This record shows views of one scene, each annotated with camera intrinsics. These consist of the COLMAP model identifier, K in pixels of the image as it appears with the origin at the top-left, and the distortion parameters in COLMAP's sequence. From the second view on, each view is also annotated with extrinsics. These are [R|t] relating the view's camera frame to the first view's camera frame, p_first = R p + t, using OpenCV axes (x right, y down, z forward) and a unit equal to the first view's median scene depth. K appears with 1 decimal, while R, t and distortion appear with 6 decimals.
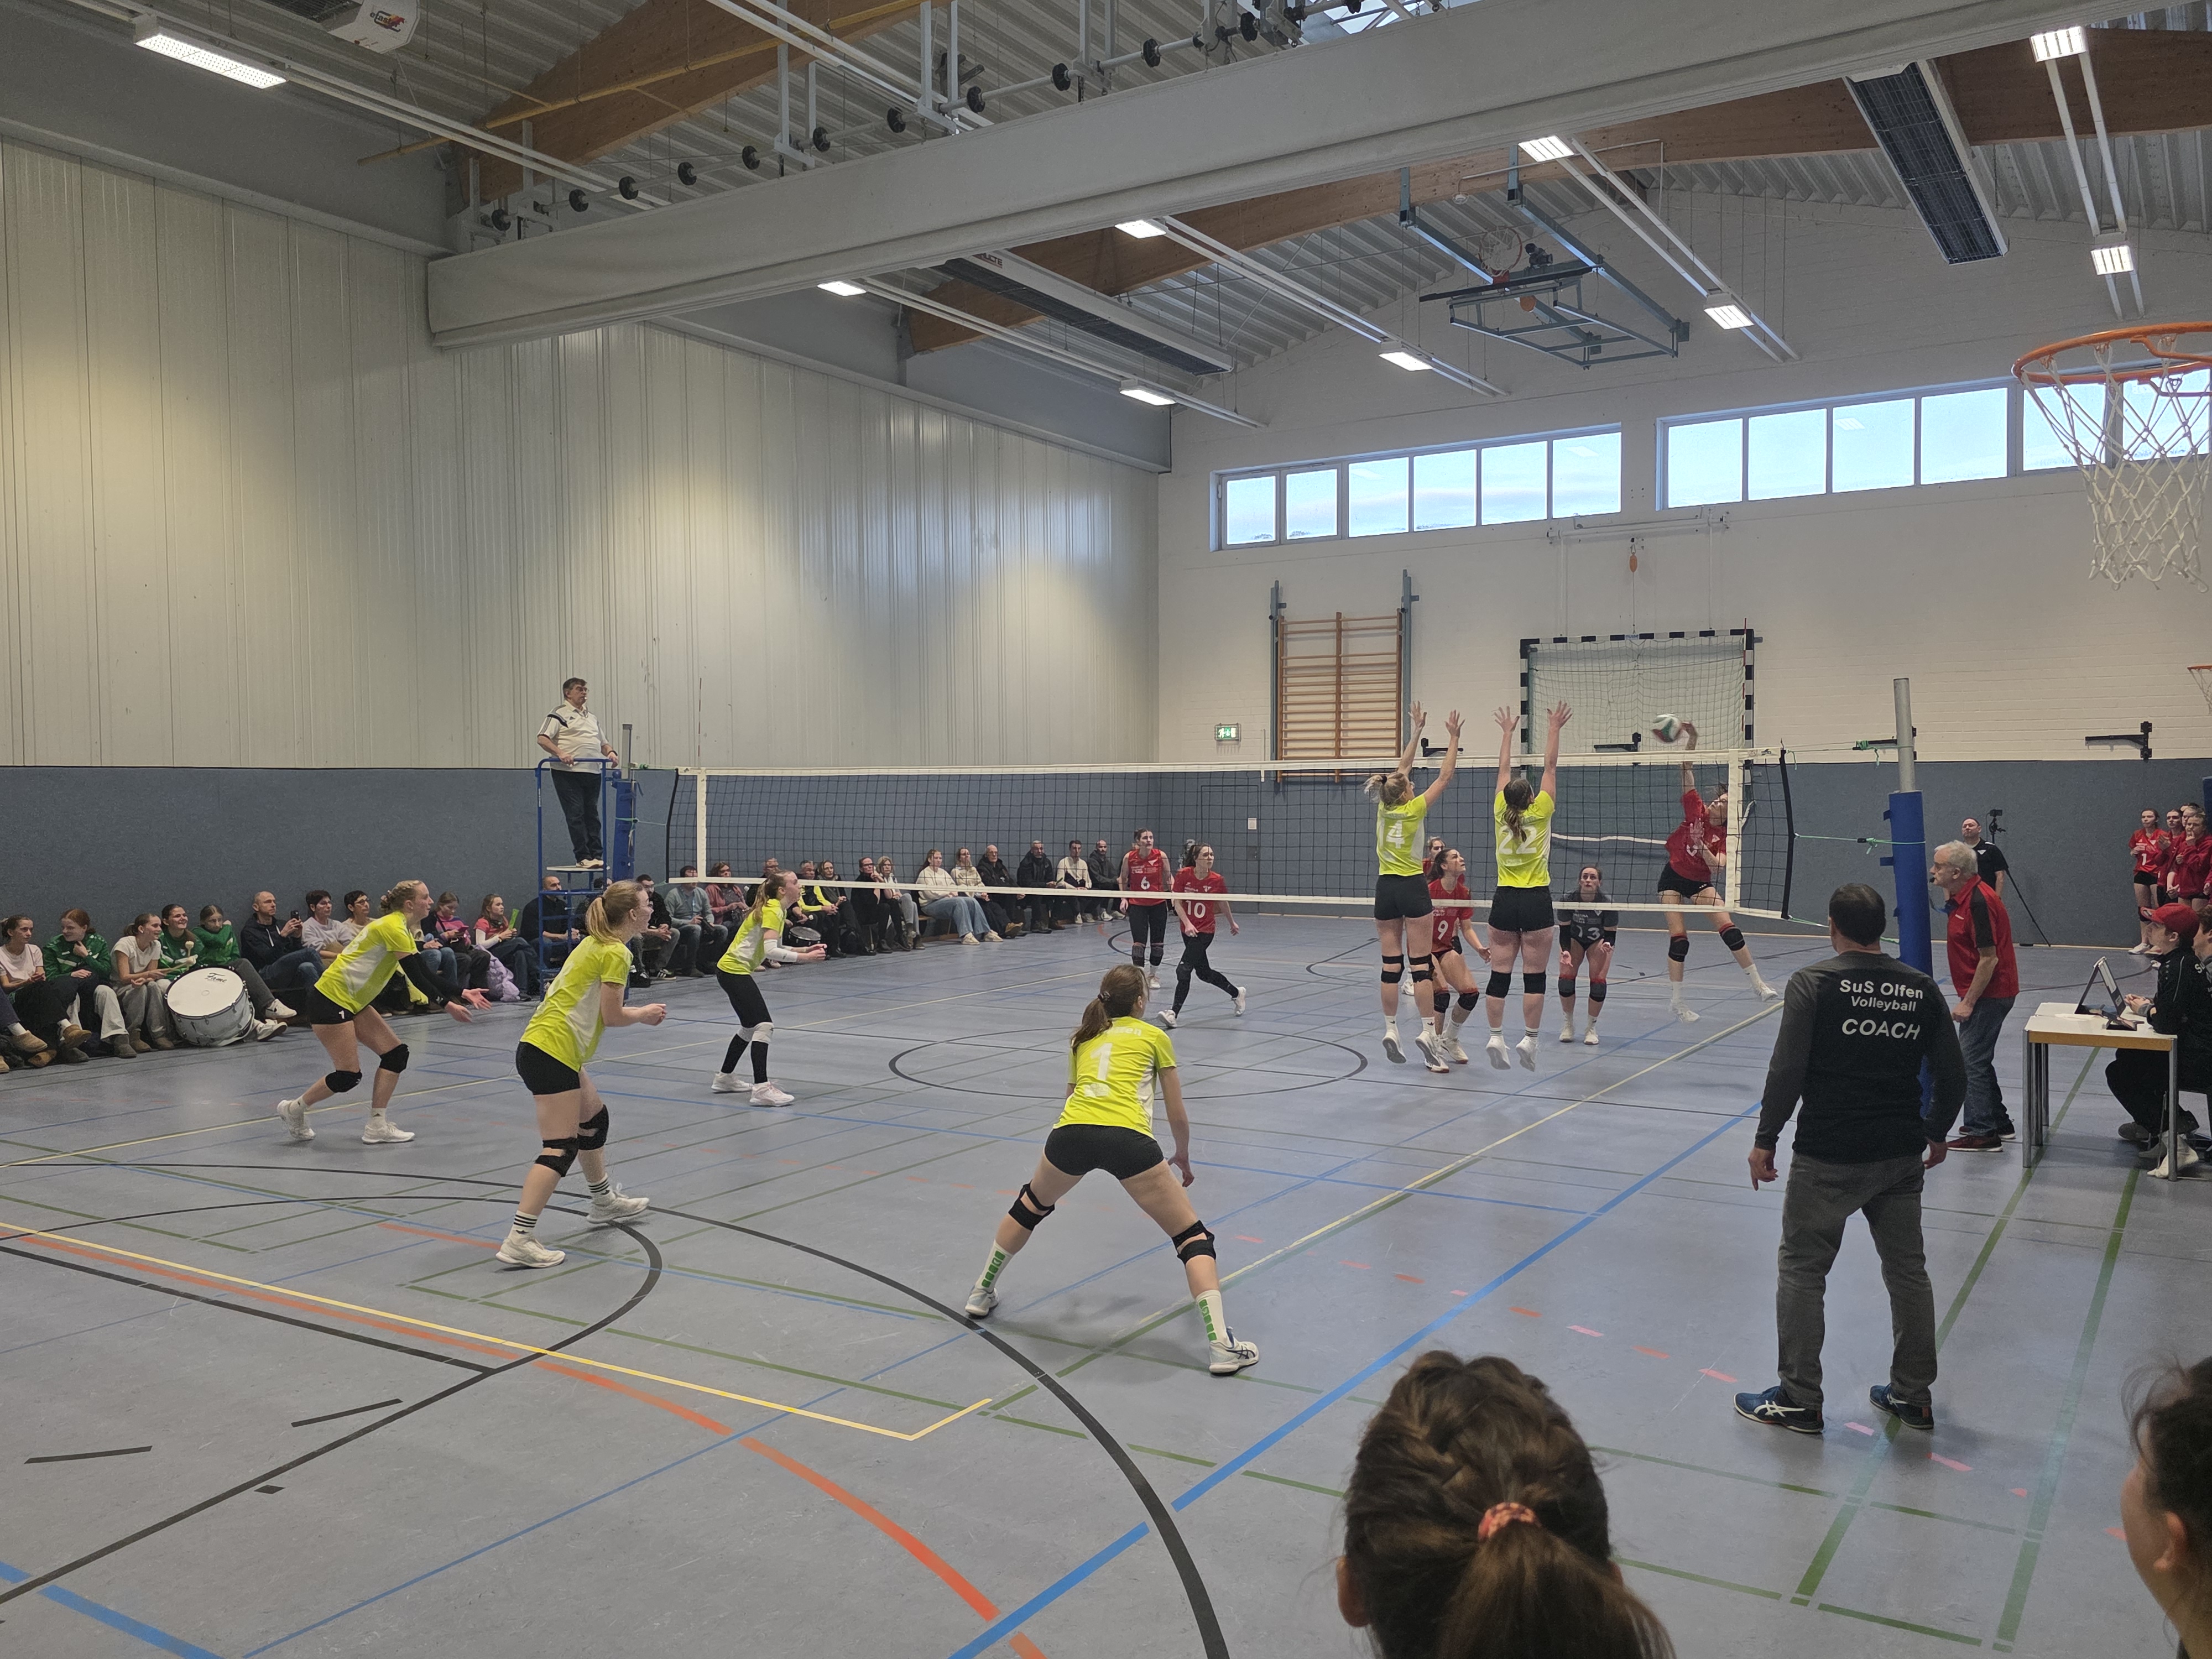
lens RADIAL K [[1810.8, 0, 1104.7], [0, 1810.8, 822.6], [0, 0, 1]] dist [0.072247, -0.076178]
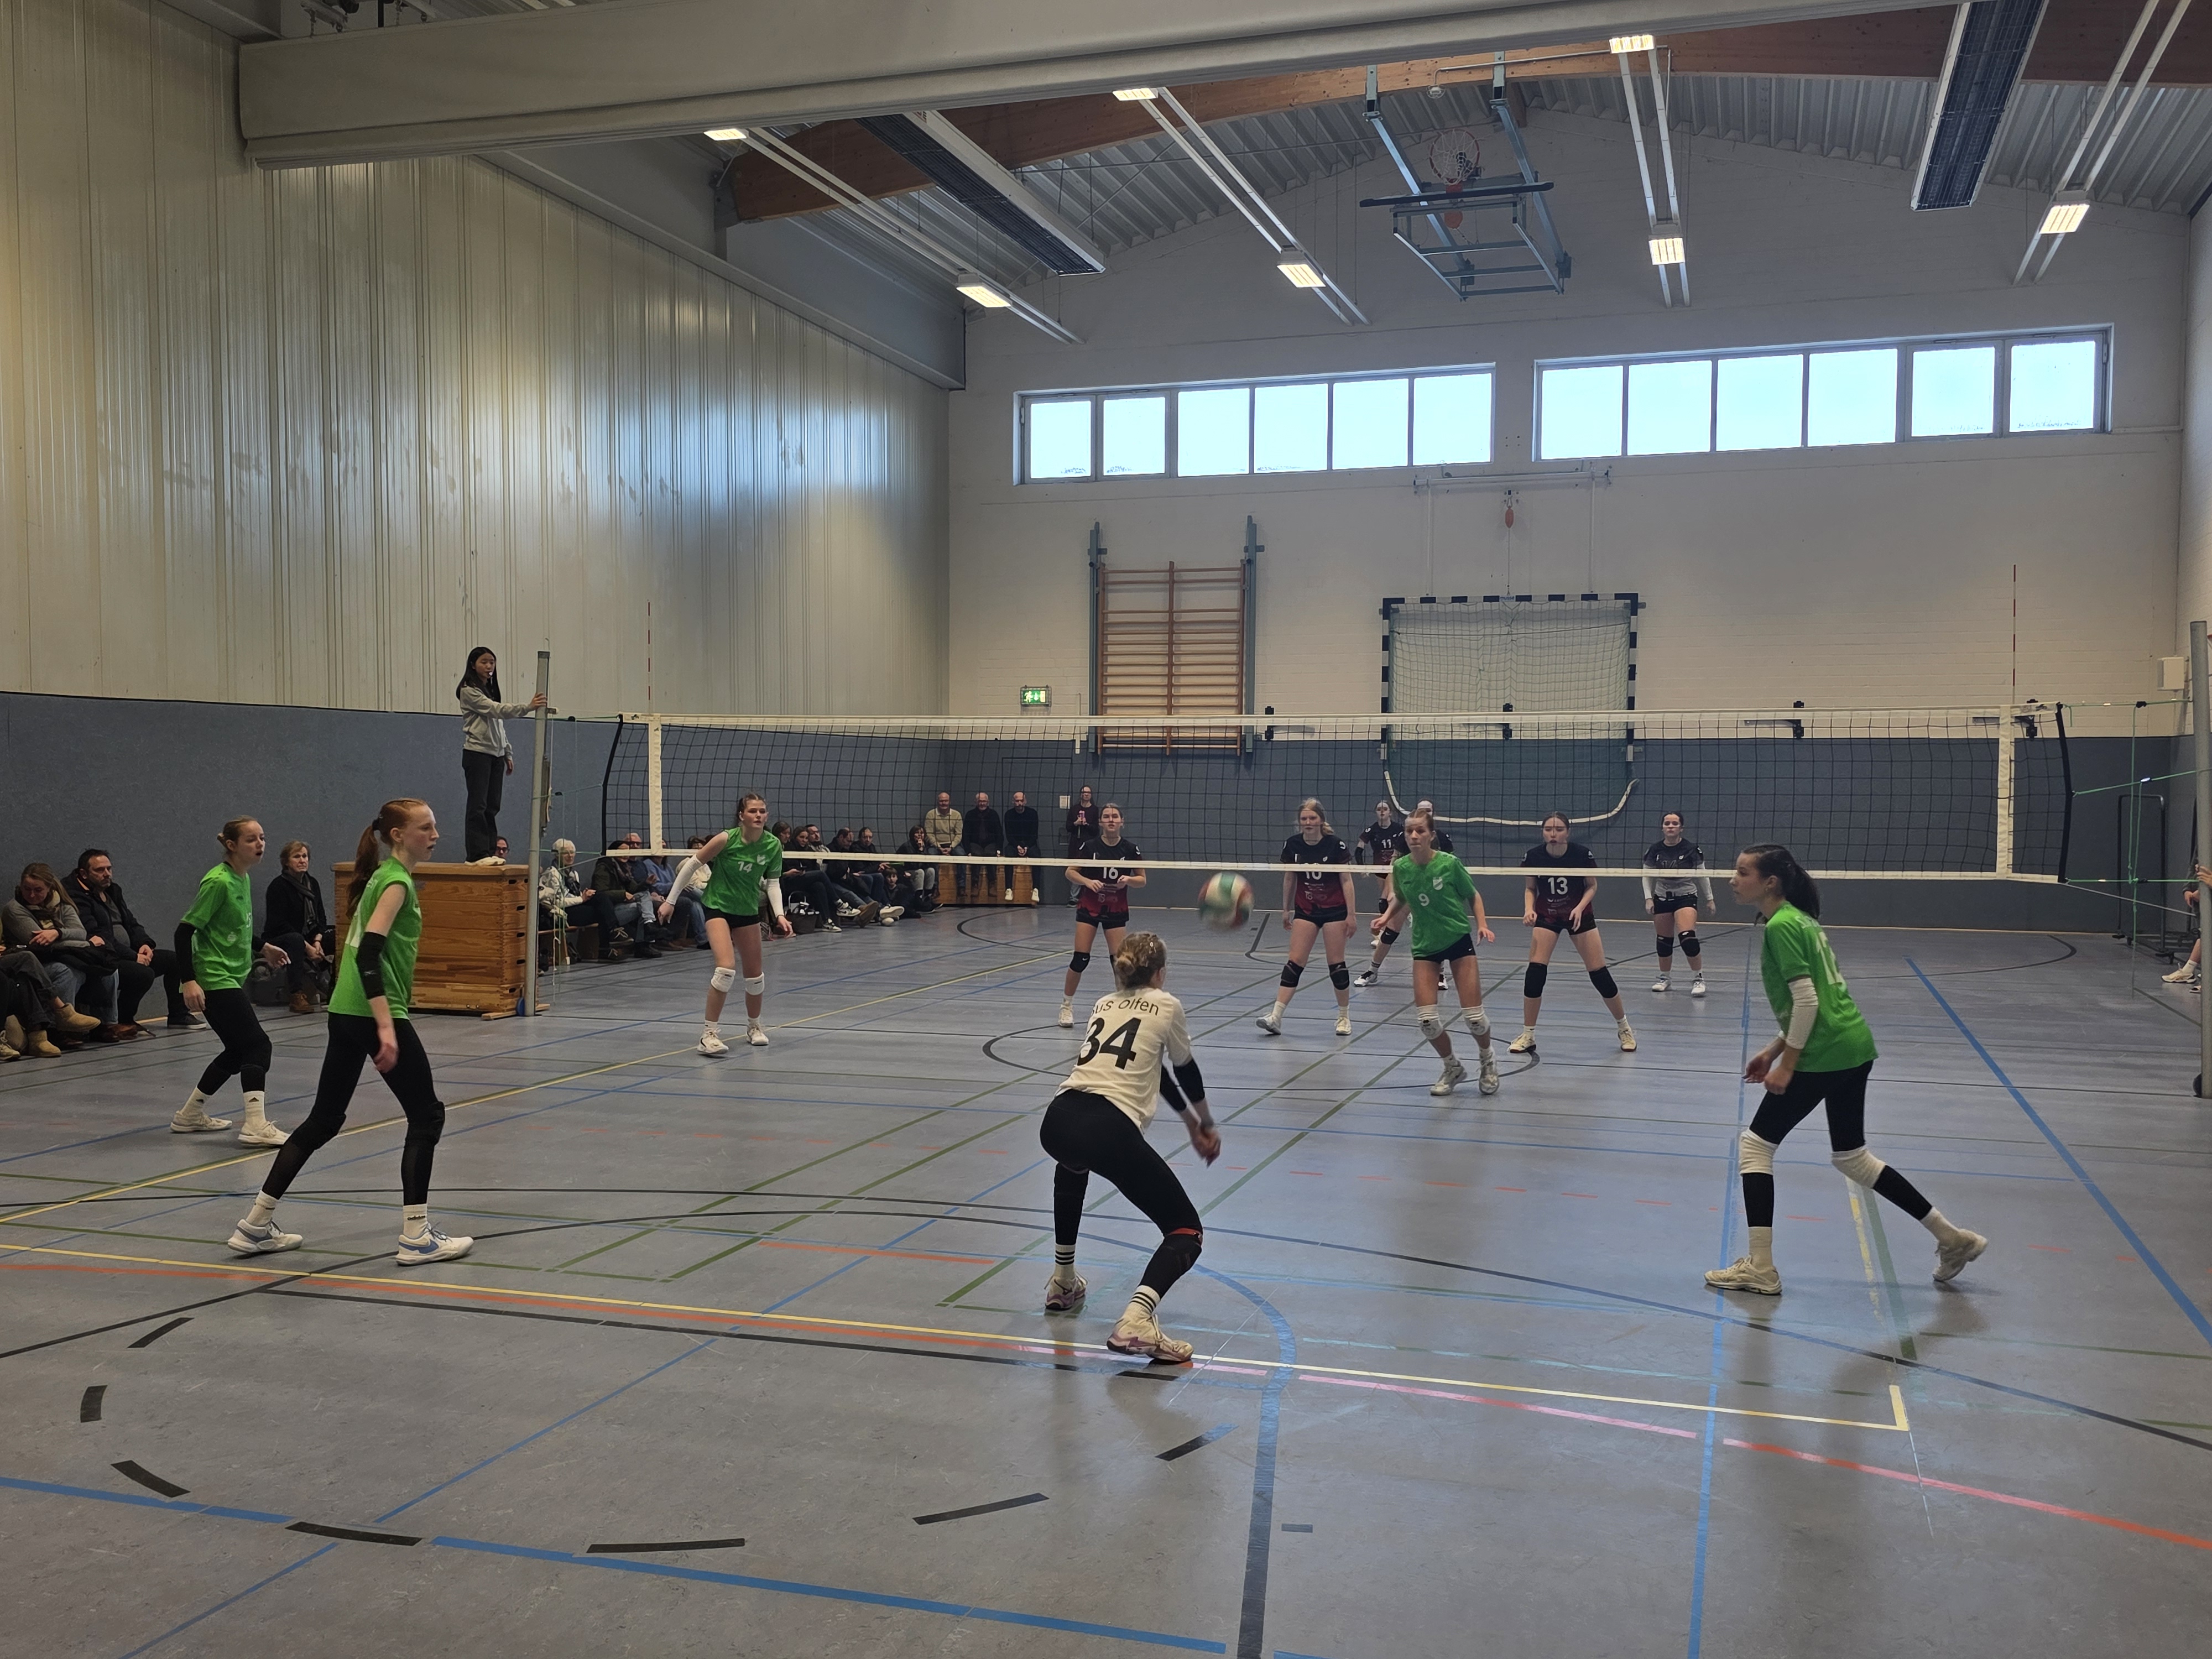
lens RADIAL K [[2082.6, 0, 1111.7], [0, 2082.6, 857.7], [0, 0, 1]] dist [0.043996, 0.000000]
pose [[0.968748, 0.002448, 0.248033, -0.165558], [-0.006463, 0.999861, 0.015375, 0.013454], [-0.247961, -0.016497, 0.968630, 0.033691]]
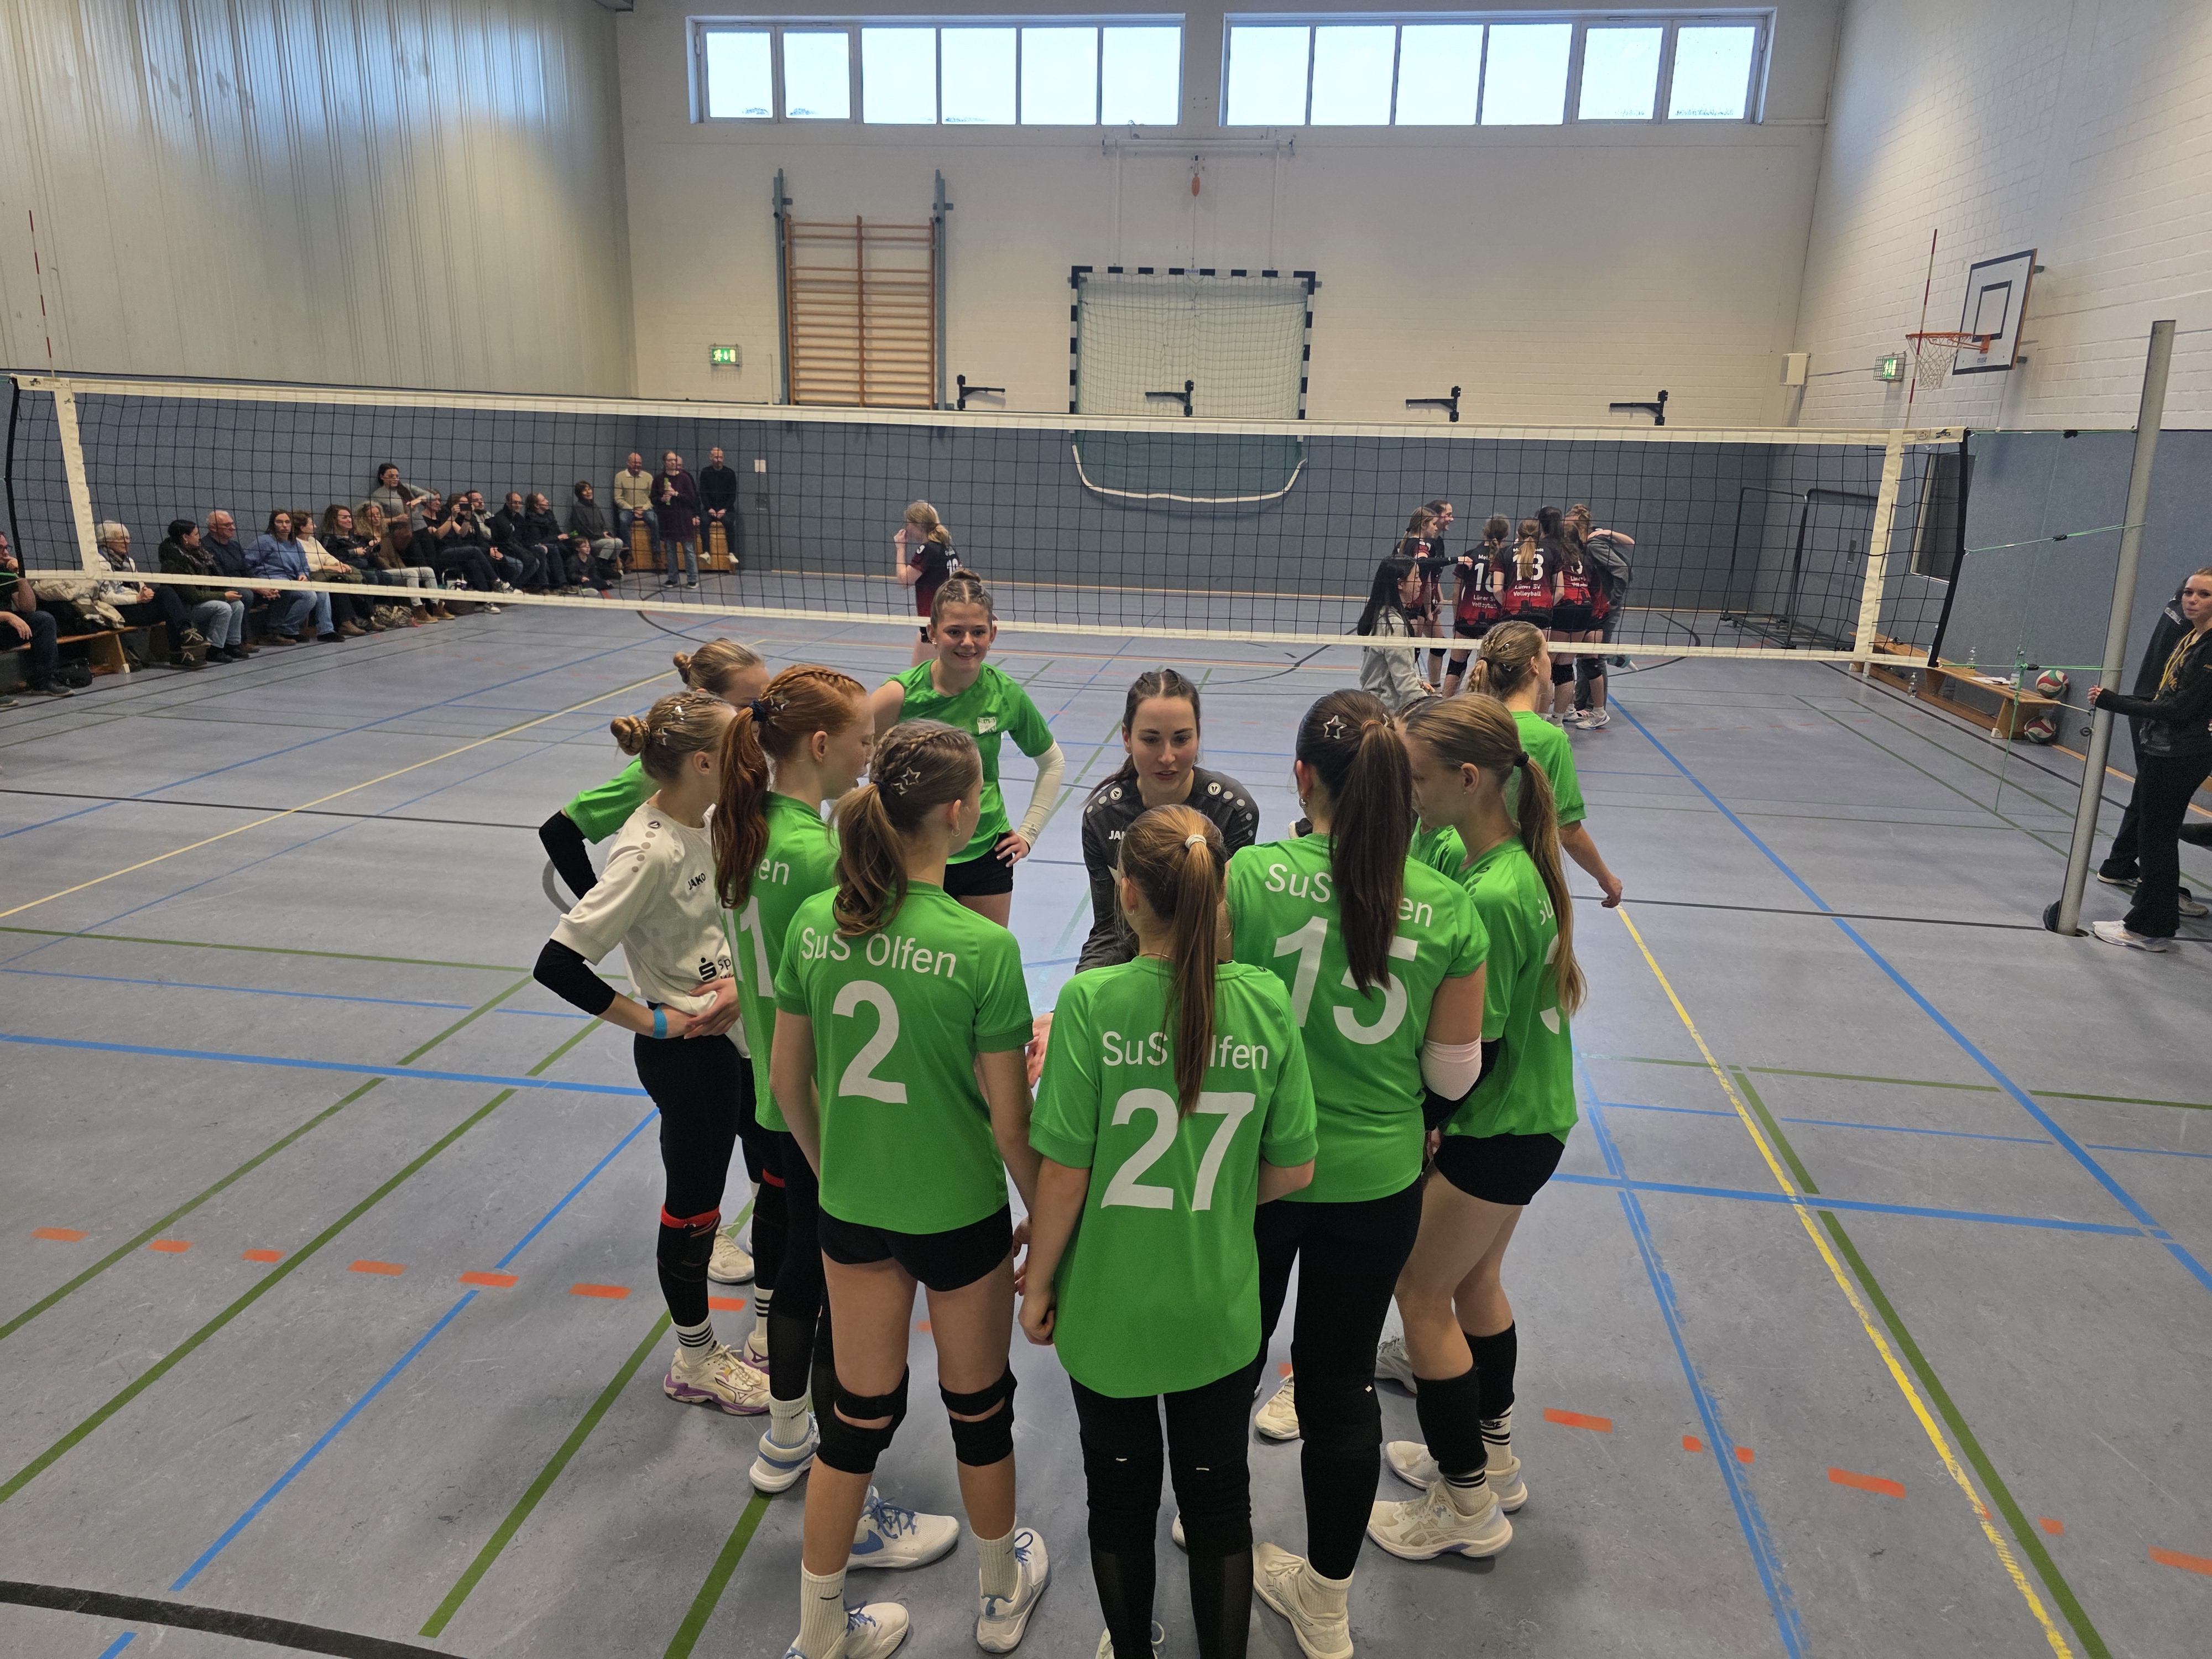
lens RADIAL K [[1511.7, 0, 1133.0], [0, 1511.7, 835.4], [0, 0, 1]] dist [0.064041, -0.054687]
pose [[0.908849, -0.079223, 0.409532, -0.083079], [-0.025388, 0.969472, 0.243885, -0.011611], [-0.416351, -0.232052, 0.879092, 0.262963]]
